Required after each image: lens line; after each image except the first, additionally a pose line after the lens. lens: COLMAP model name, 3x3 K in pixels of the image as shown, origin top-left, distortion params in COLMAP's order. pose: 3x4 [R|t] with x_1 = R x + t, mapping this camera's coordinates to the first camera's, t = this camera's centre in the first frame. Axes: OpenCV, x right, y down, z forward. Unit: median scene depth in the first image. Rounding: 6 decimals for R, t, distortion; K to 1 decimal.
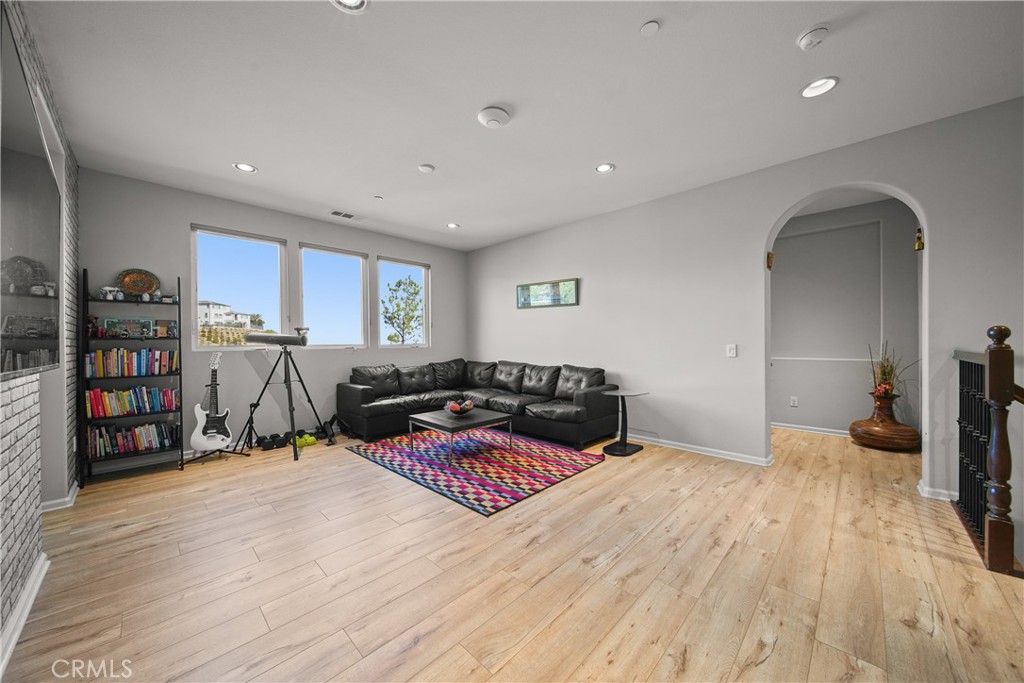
lens RADIAL K [[361.3, 0, 509.6], [0, 361.3, 338.8], [0, 0, 1]] dist [0.000187, -0.000314]
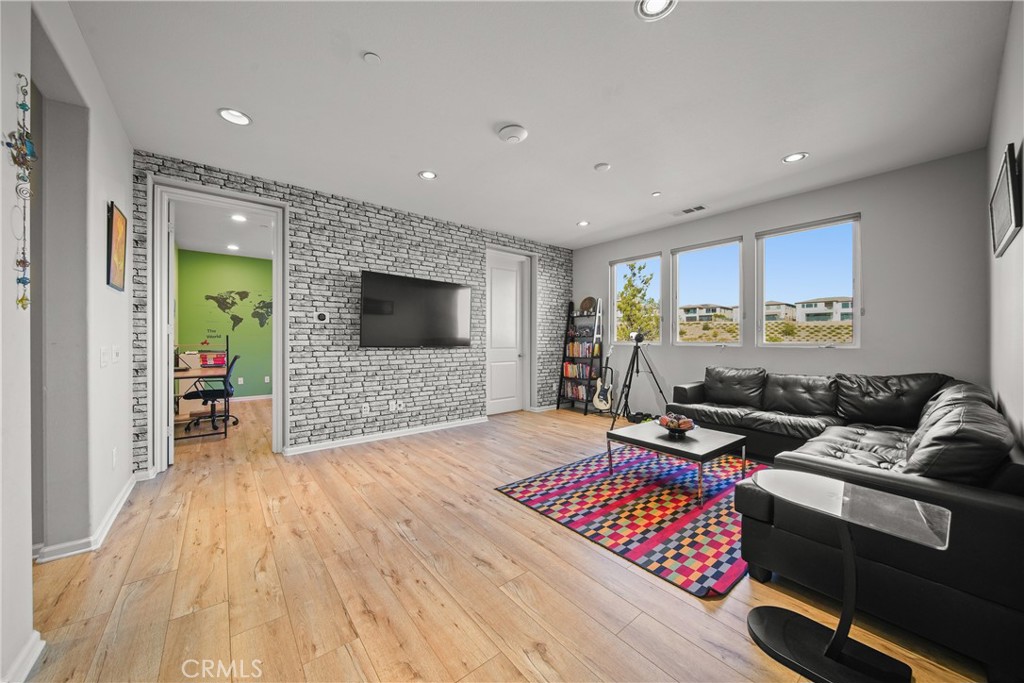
lens RADIAL K [[361.3, 0, 509.6], [0, 361.3, 338.8], [0, 0, 1]] dist [0.000187, -0.000314]
pose [[-0.118888, 0.005953, -0.992890, 0.919296], [0.006630, 0.999964, 0.005202, -0.001632], [0.992886, -0.005965, -0.118923, 0.996077]]
